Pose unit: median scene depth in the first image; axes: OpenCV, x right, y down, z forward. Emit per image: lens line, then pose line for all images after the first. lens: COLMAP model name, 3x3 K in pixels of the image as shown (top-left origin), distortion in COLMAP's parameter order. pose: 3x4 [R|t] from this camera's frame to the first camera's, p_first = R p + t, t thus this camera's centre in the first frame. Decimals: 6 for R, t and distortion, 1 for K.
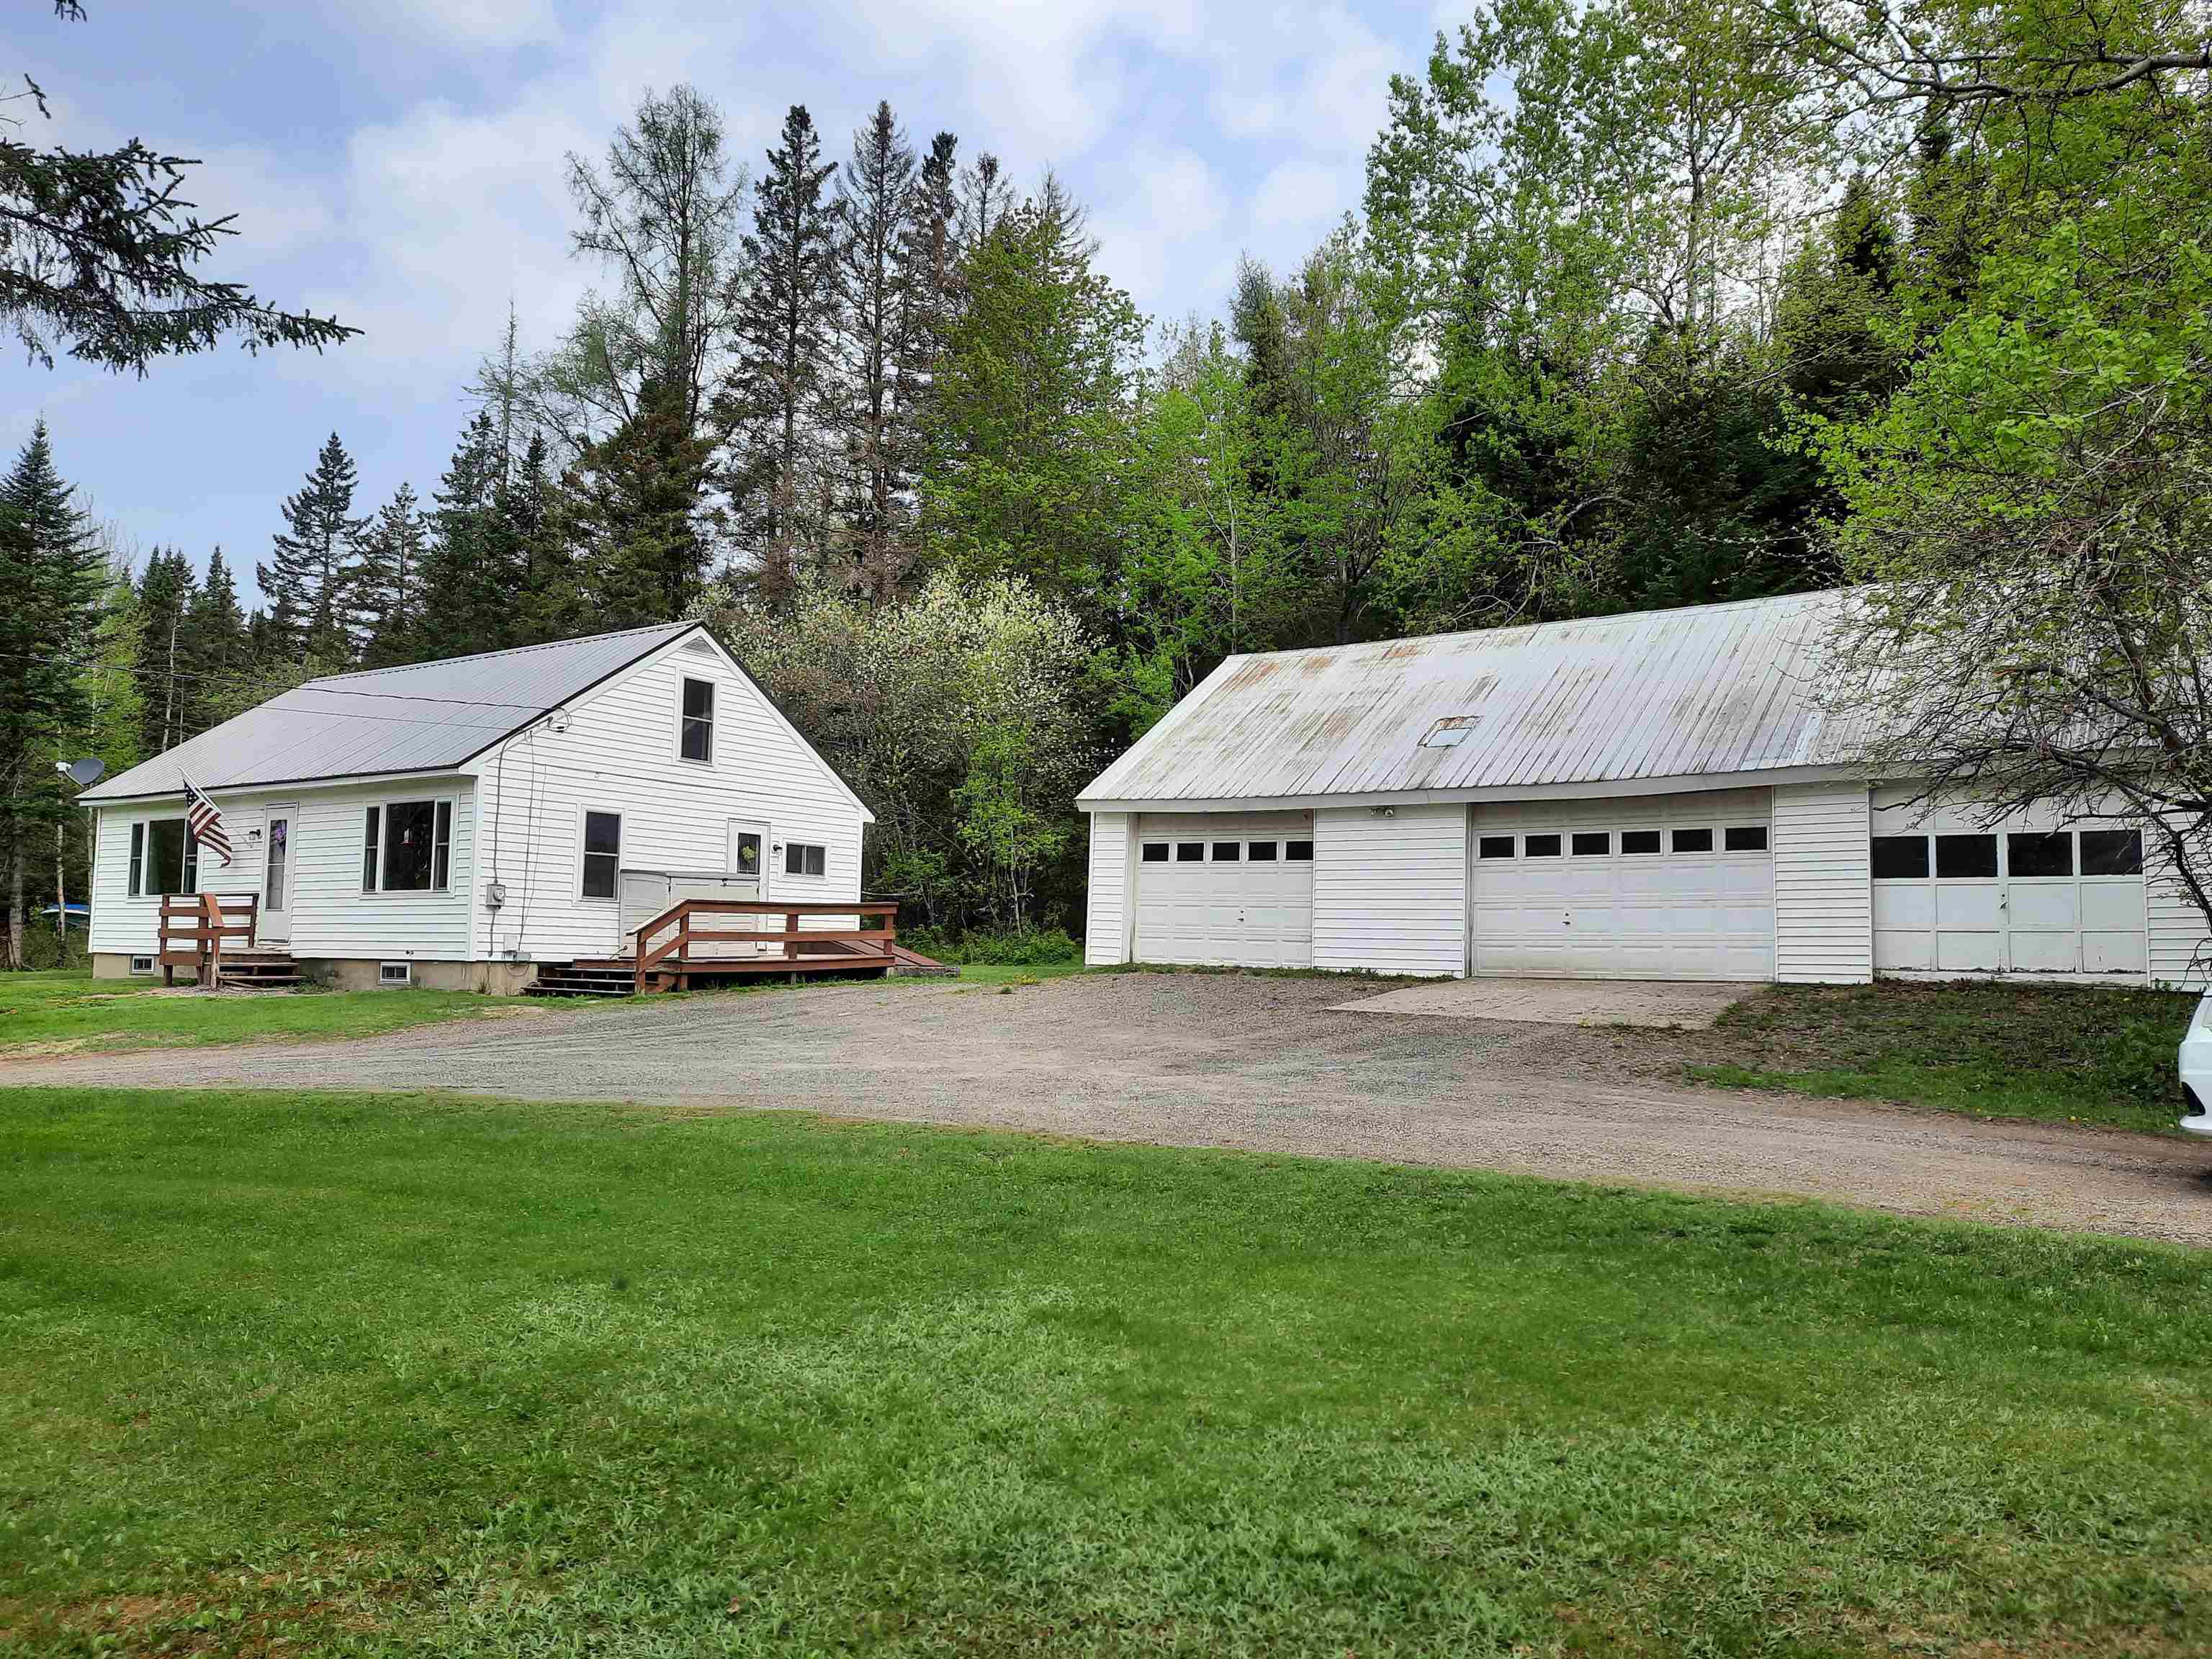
lens RADIAL K [[1595.3, 0, 1108.3], [0, 1595.3, 833.9], [0, 0, 1]] dist [0.065369, -0.082410]
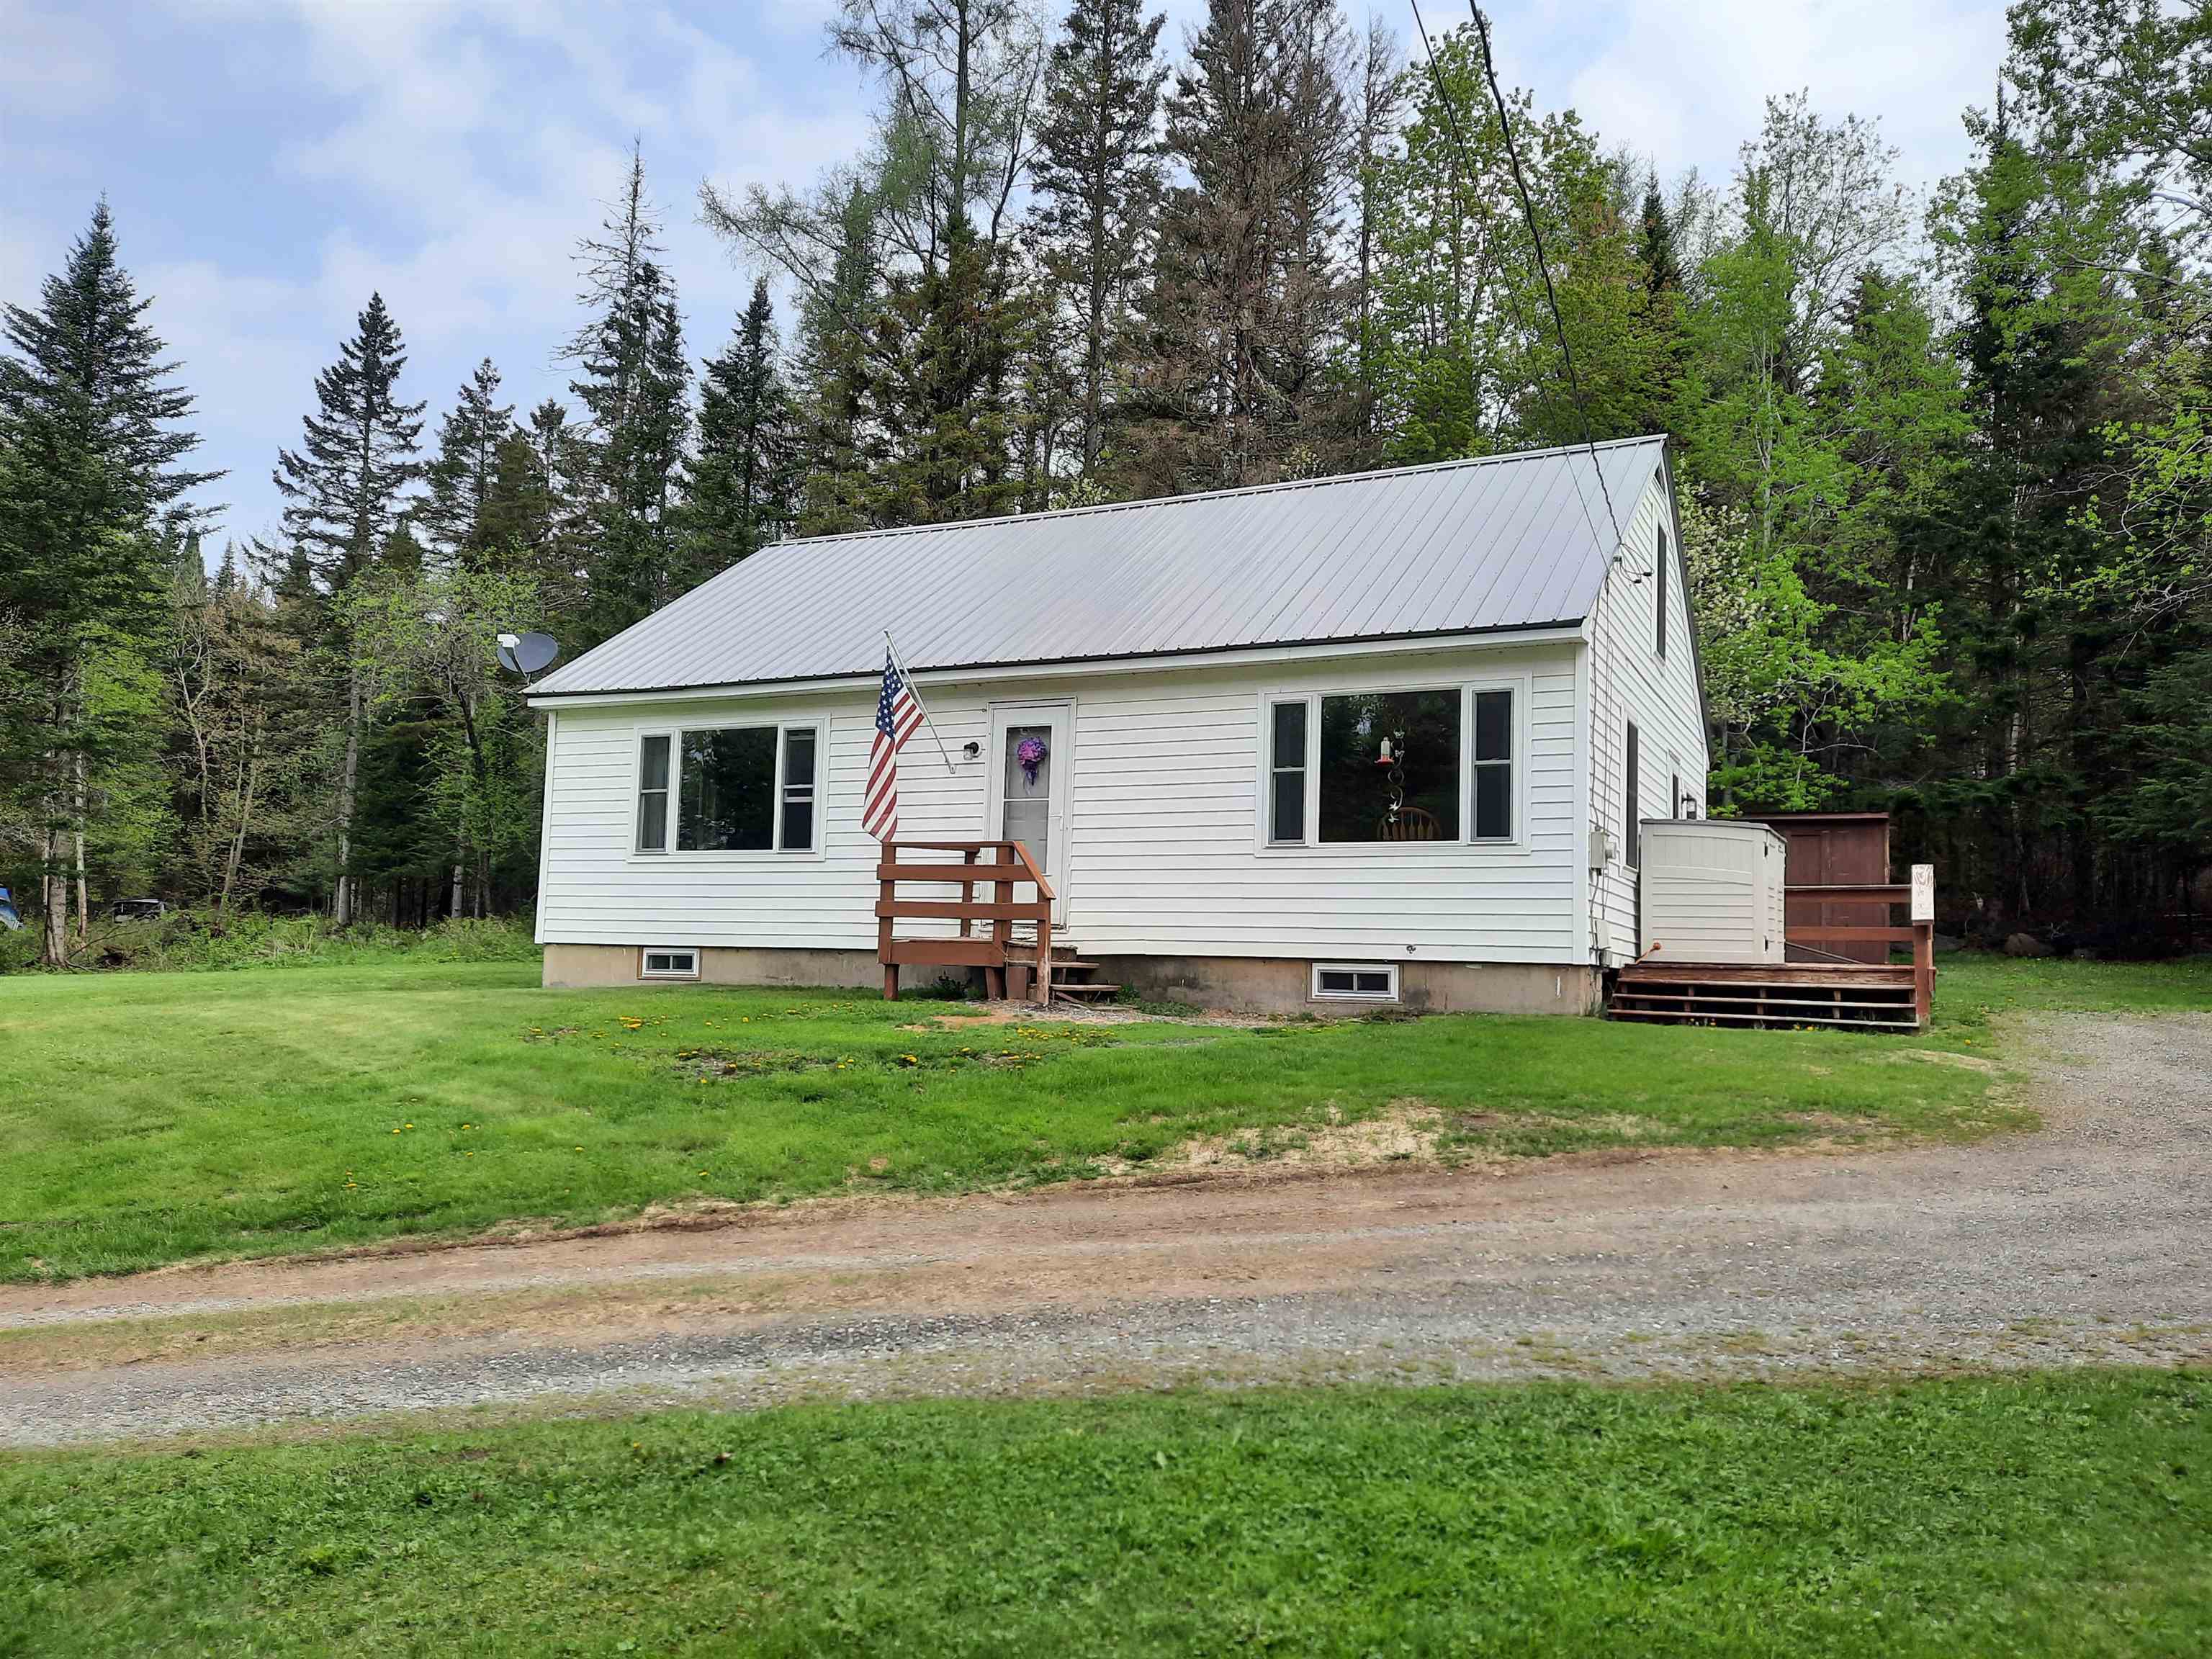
lens RADIAL K [[1595.3, 0, 1108.3], [0, 1595.3, 833.9], [0, 0, 1]] dist [0.065369, -0.082410]
pose [[0.989949, 0.022100, 0.139690, -0.600338], [-0.021464, 0.999751, -0.006060, 0.037064], [-0.139789, 0.003001, 0.990177, 0.429217]]
